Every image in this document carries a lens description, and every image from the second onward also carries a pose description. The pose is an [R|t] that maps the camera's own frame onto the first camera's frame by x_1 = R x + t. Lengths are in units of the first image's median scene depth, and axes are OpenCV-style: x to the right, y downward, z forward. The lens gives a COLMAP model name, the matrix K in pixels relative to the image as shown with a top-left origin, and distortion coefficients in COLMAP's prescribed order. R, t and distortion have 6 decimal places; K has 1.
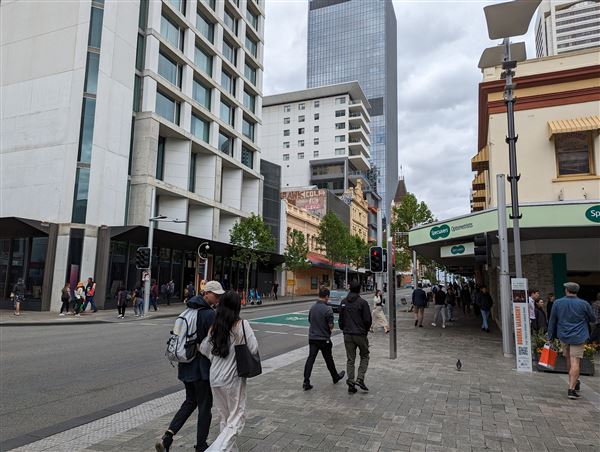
lens RADIAL K [[417.8, 0, 297.7], [0, 417.8, 228.6], [0, 0, 1]] dist [0.045485, -0.041536]
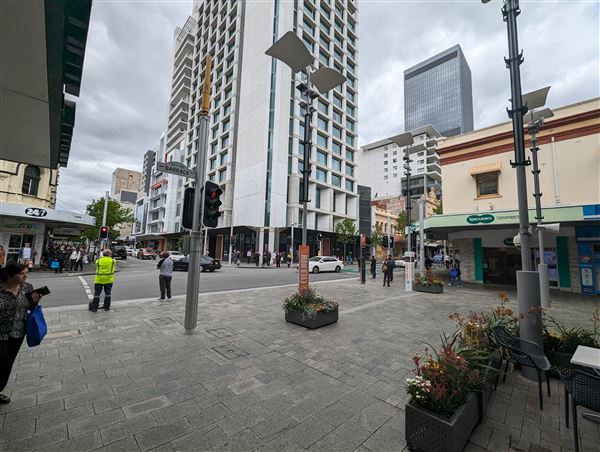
lens RADIAL K [[247.8, 0, 303.2], [0, 247.8, 226.6], [0, 0, 1]] dist [-0.006563, 0.001261]
pose [[0.918876, -0.033303, -0.393138, 0.179437], [0.044010, 0.998864, 0.018249, -0.024293], [0.392084, -0.034071, 0.919298, -0.166076]]
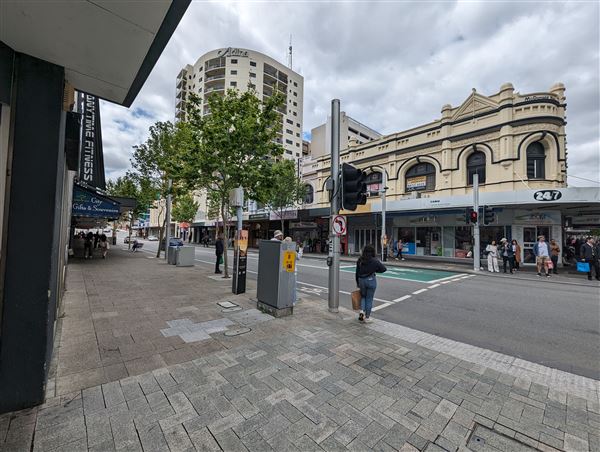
lens RADIAL K [[250.5, 0, 304.2], [0, 250.5, 223.4], [0, 0, 1]] dist [0.013360, -0.000965]
pose [[-0.418659, -0.069088, -0.905512, -0.027087], [0.100171, 0.987505, -0.121657, -0.014289], [0.902602, -0.141638, -0.406507, -0.096571]]
